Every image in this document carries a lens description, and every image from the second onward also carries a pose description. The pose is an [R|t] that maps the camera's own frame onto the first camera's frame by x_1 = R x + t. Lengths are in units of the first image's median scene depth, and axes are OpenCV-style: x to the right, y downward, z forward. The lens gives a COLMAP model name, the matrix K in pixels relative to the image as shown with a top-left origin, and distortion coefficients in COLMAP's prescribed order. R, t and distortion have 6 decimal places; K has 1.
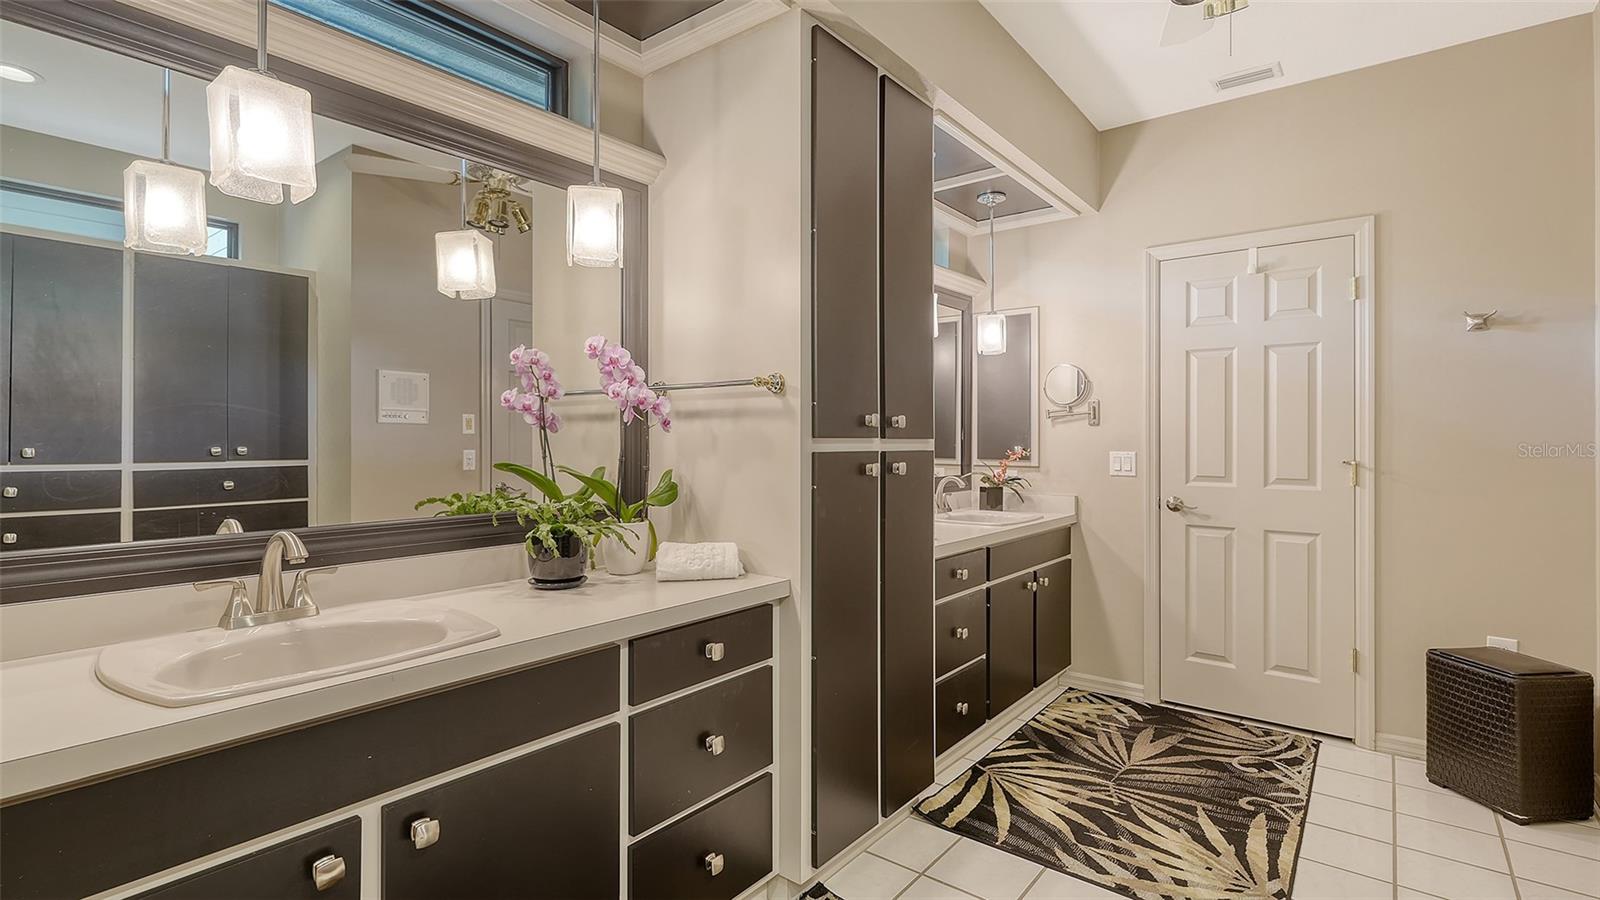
lens RADIAL K [[751.8, 0, 801.4], [0, 751.8, 448.0], [0, 0, 1]] dist [-0.000226, 0.000049]
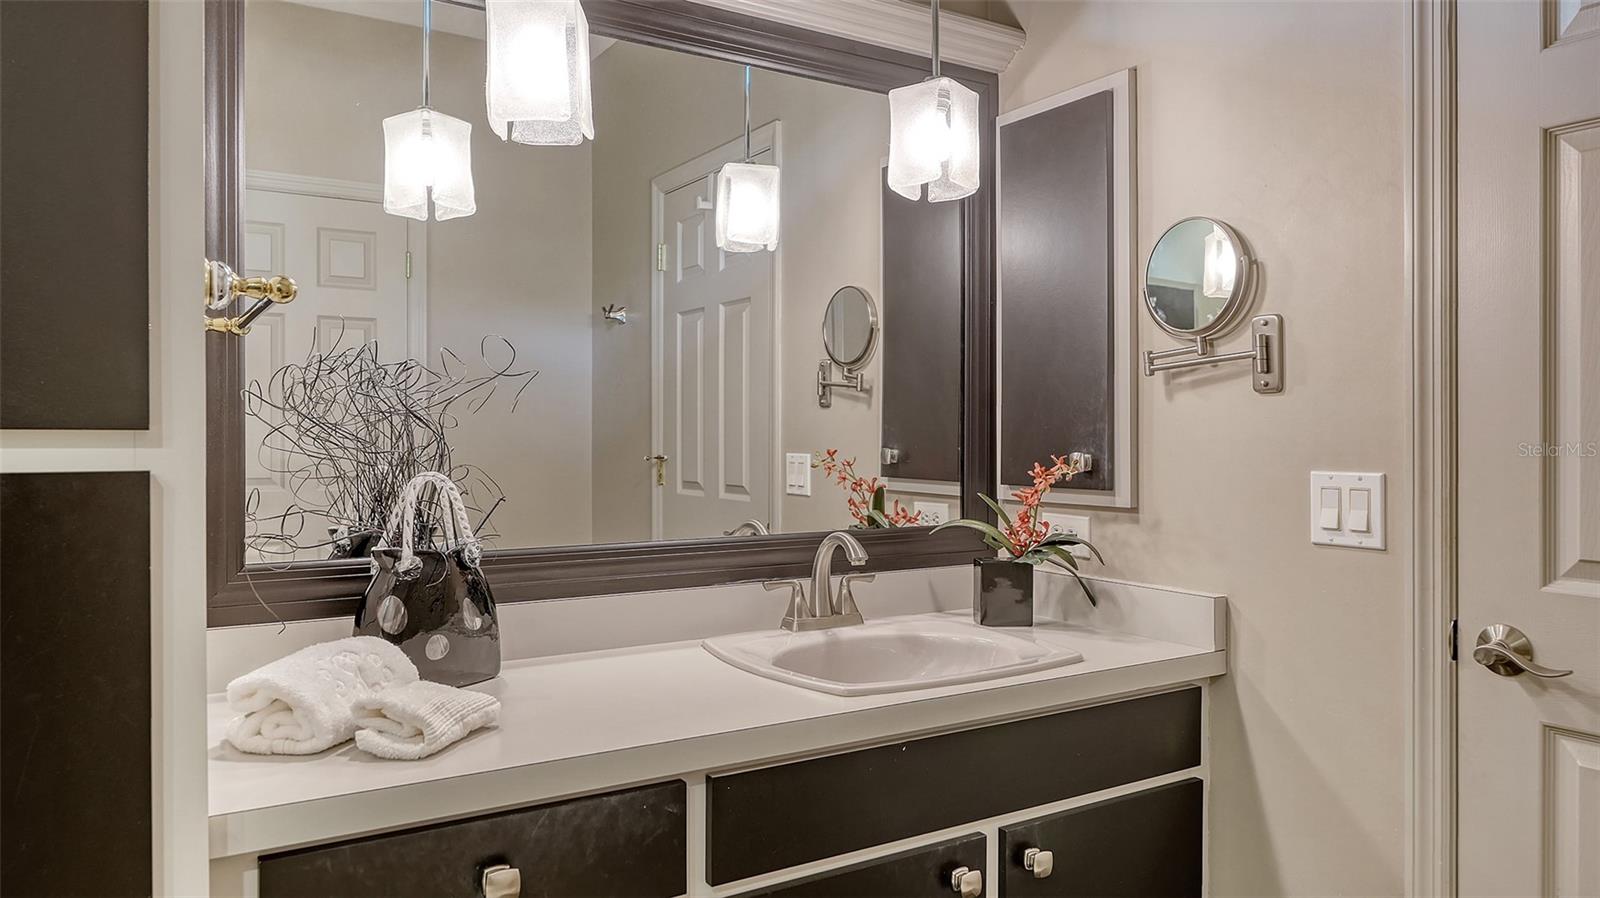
lens RADIAL K [[1075.2, 0, 801.3], [0, 1075.2, 437.1], [0, 0, 1]] dist [0.076274, -0.000629]
pose [[0.932418, 0.004340, -0.361356, -0.235515], [-0.008006, 0.999931, -0.008649, 0.000814], [0.361294, 0.010958, 0.932388, -0.292876]]
